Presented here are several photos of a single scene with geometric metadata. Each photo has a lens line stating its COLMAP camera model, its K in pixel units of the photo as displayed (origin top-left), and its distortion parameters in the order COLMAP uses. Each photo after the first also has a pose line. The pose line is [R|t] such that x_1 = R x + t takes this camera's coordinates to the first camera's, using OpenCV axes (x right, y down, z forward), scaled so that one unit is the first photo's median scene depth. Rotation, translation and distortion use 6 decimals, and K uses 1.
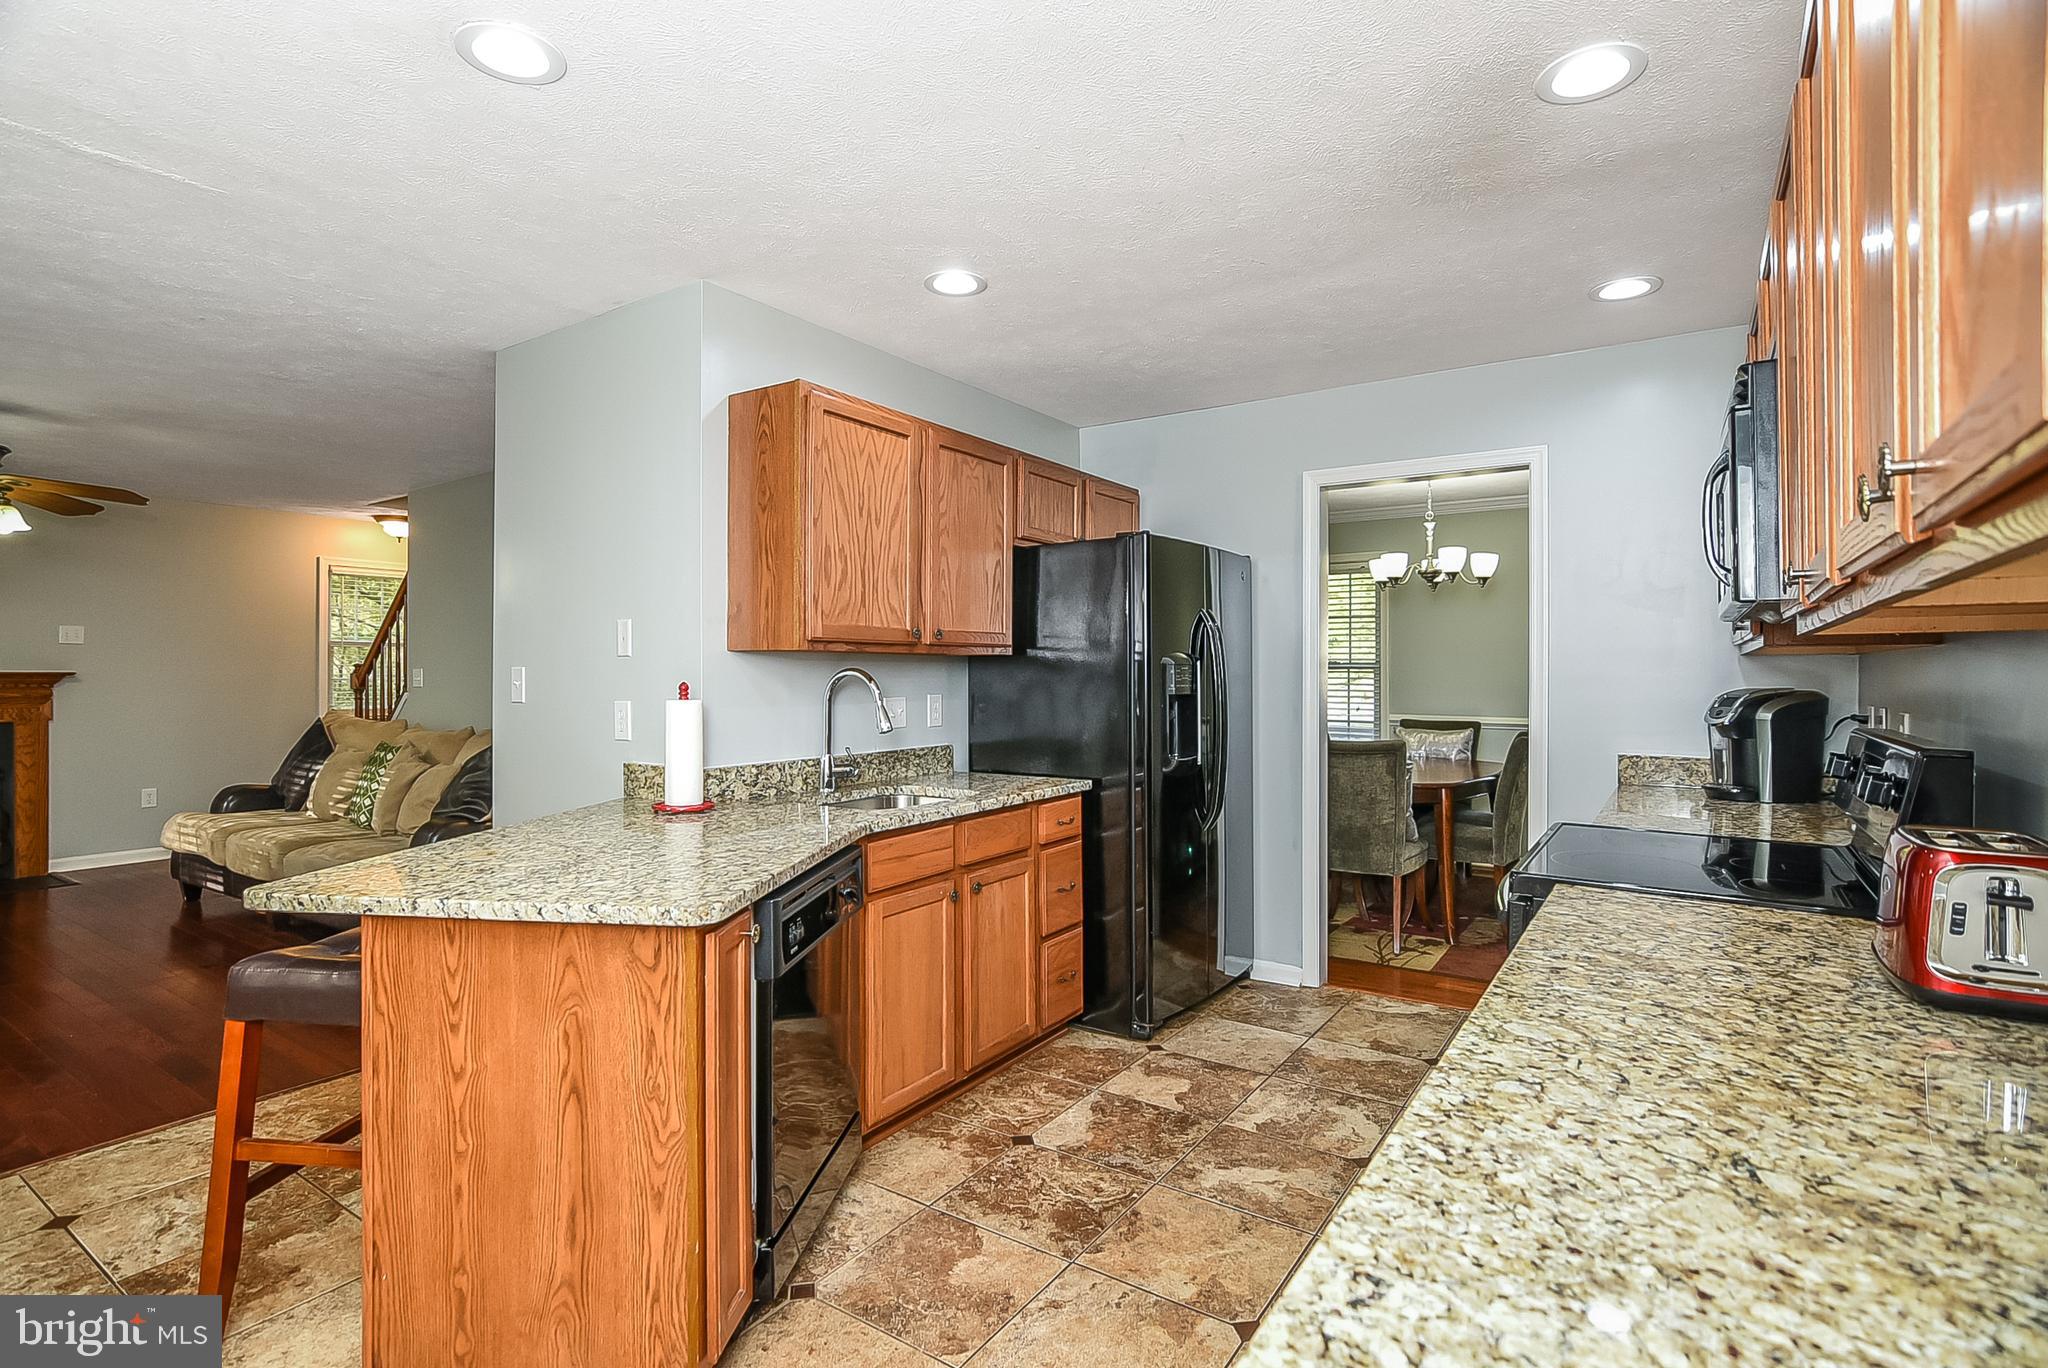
lens RADIAL K [[989.4, 0, 1012.8], [0, 989.4, 672.7], [0, 0, 1]] dist [-0.013225, 0.000667]
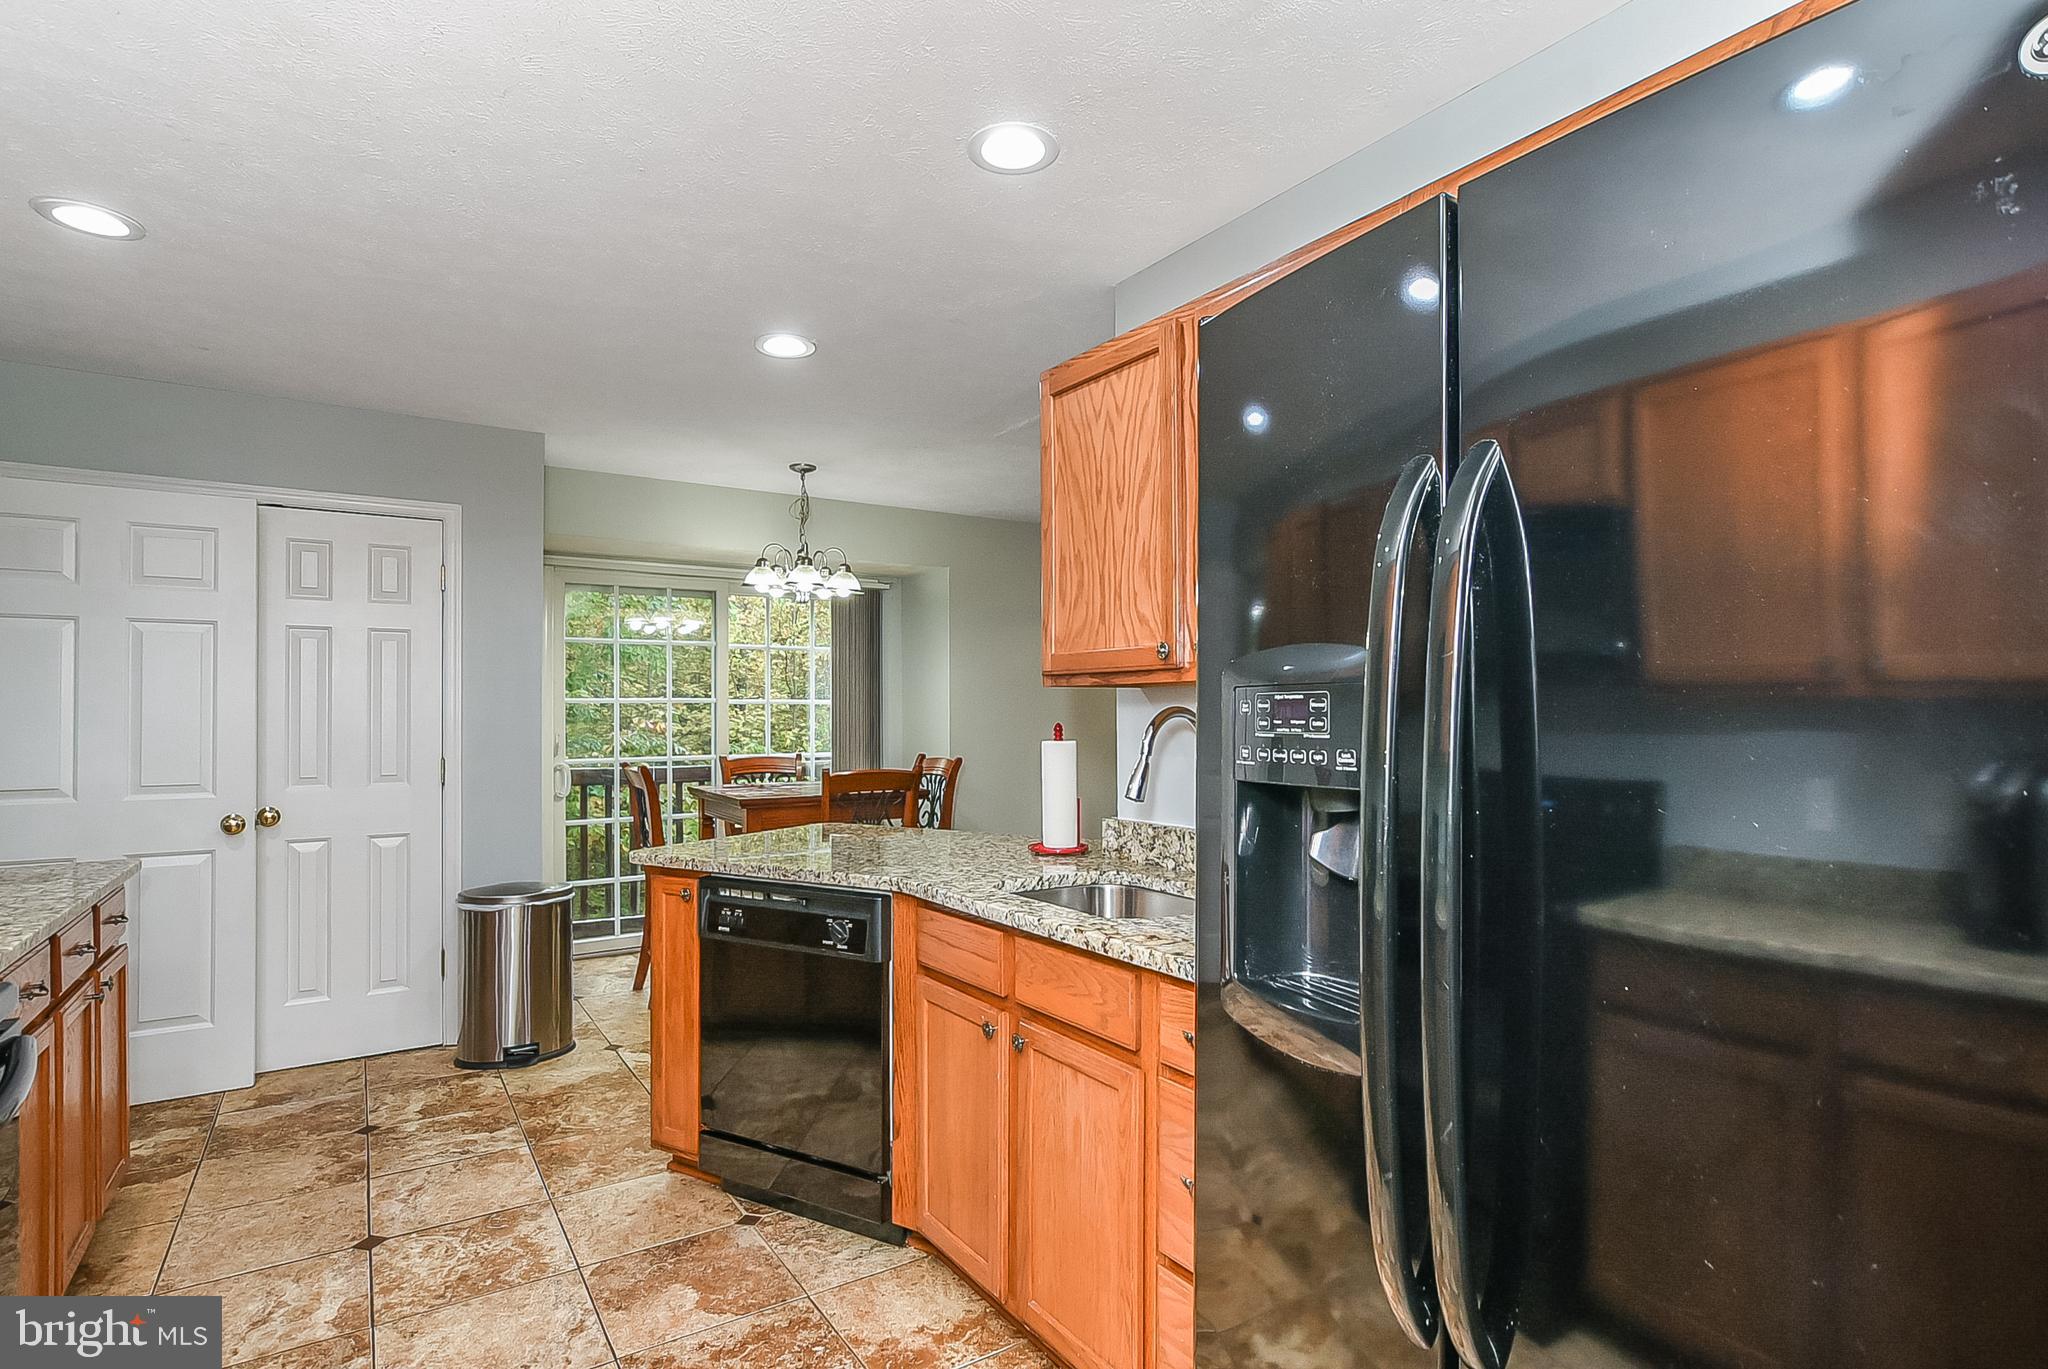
lens RADIAL K [[1028.7, 0, 1020.6], [0, 1028.7, 701.4], [0, 0, 1]] dist [-0.006289, -0.000025]
pose [[-0.377656, -0.010337, -0.925888, 0.614315], [0.000495, 0.999935, -0.011366, -0.000058], [0.925946, -0.004751, -0.377626, 1.304457]]
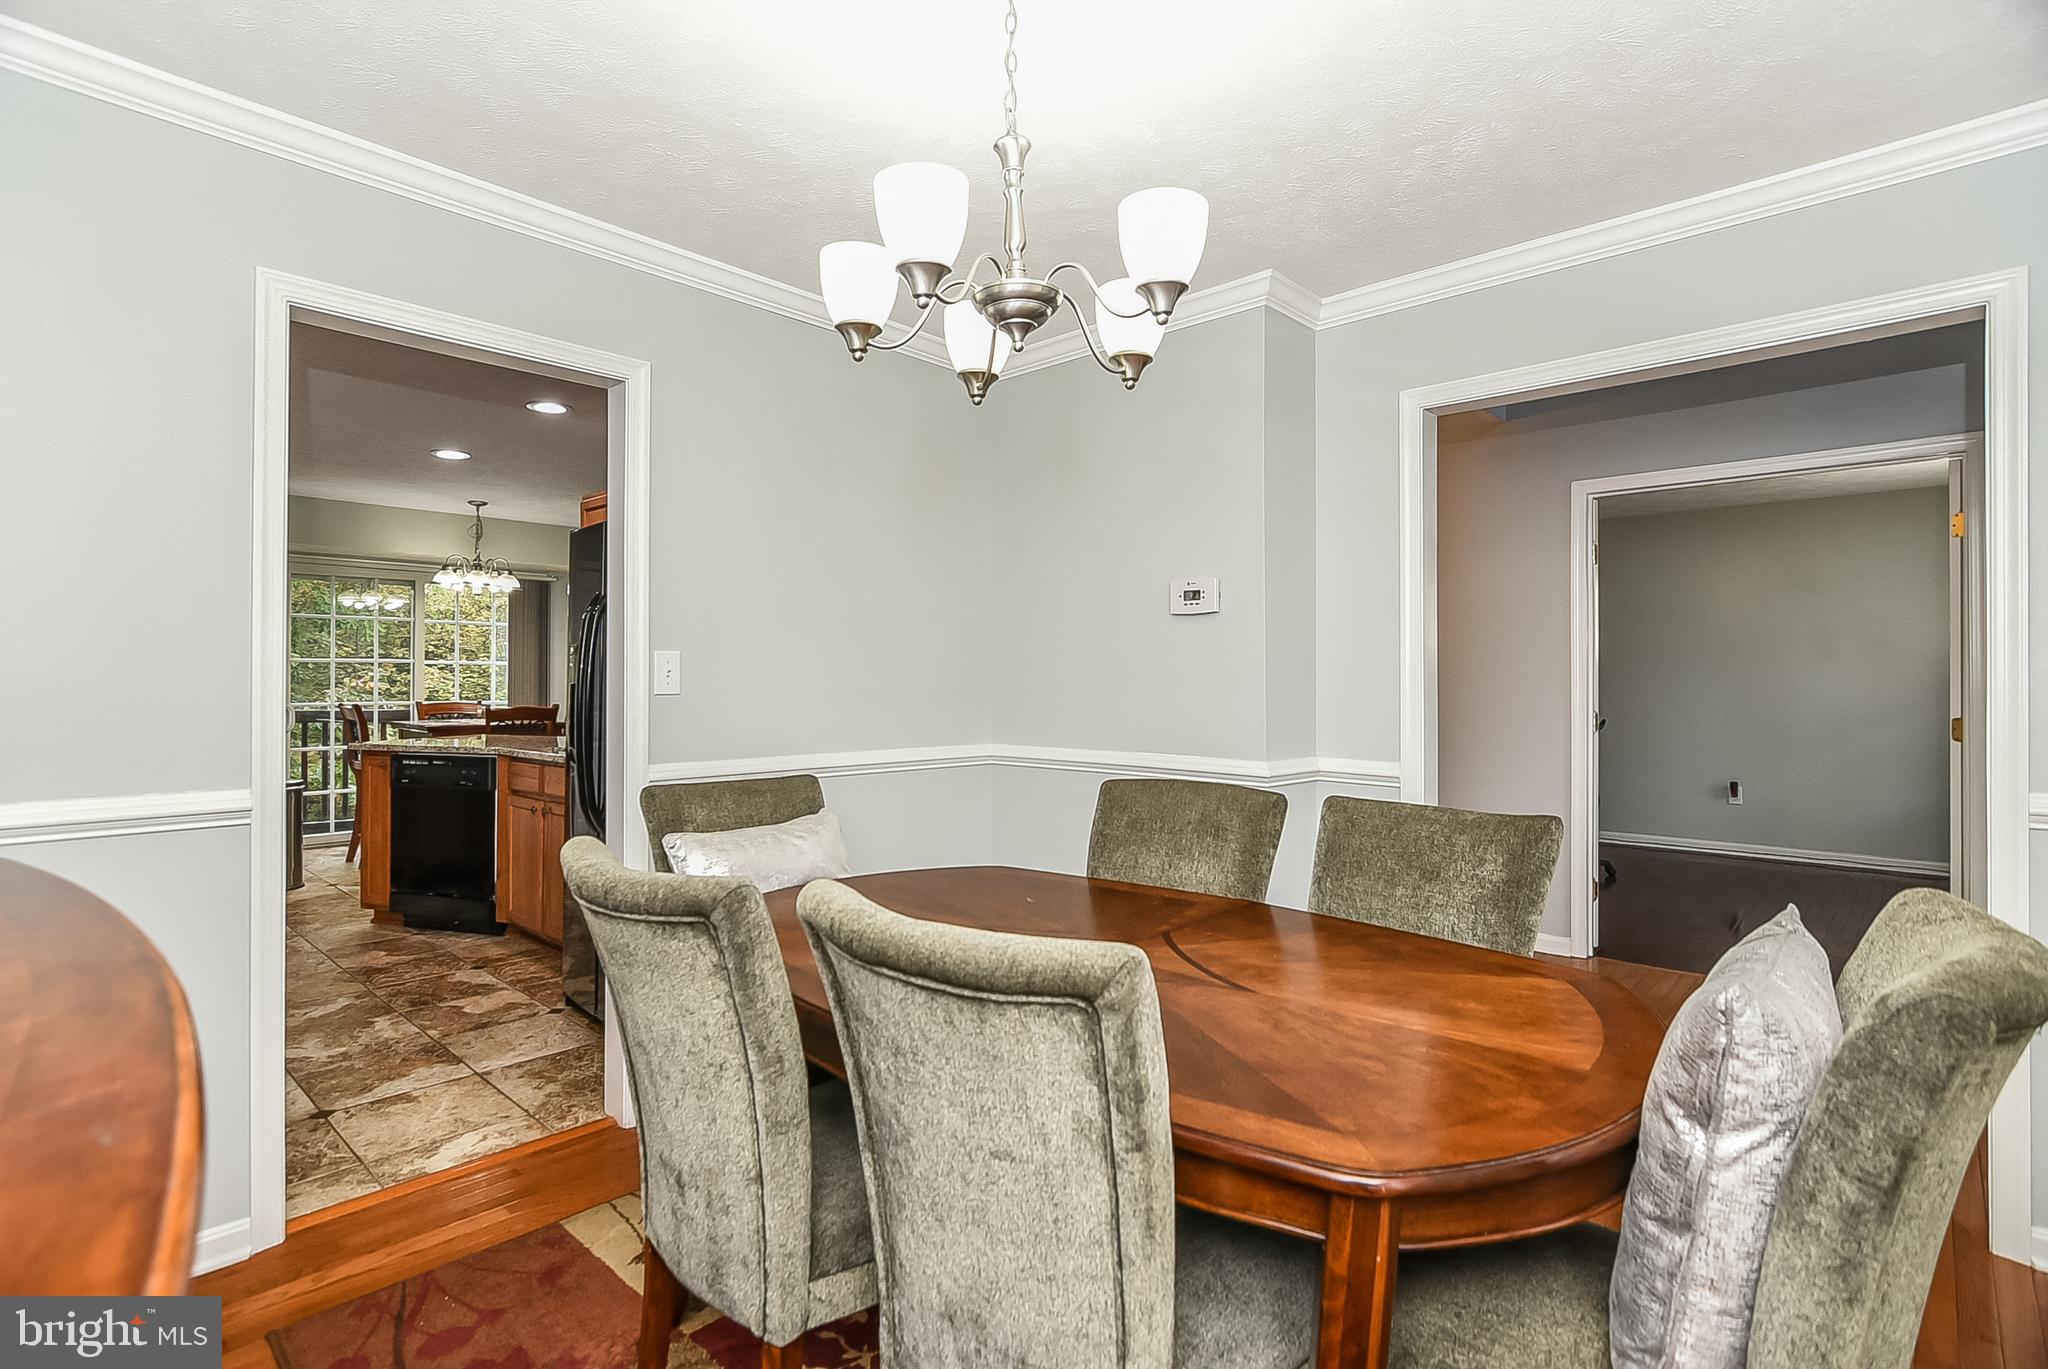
lens RADIAL K [[989.7, 0, 1005.2], [0, 989.7, 674.4], [0, 0, 1]] dist [-0.017564, 0.010803]
pose [[-0.149707, -0.008260, -0.988696, 1.357652], [-0.006508, 0.999952, -0.007369, 0.020394], [0.988709, 0.005331, -0.149753, 1.962965]]
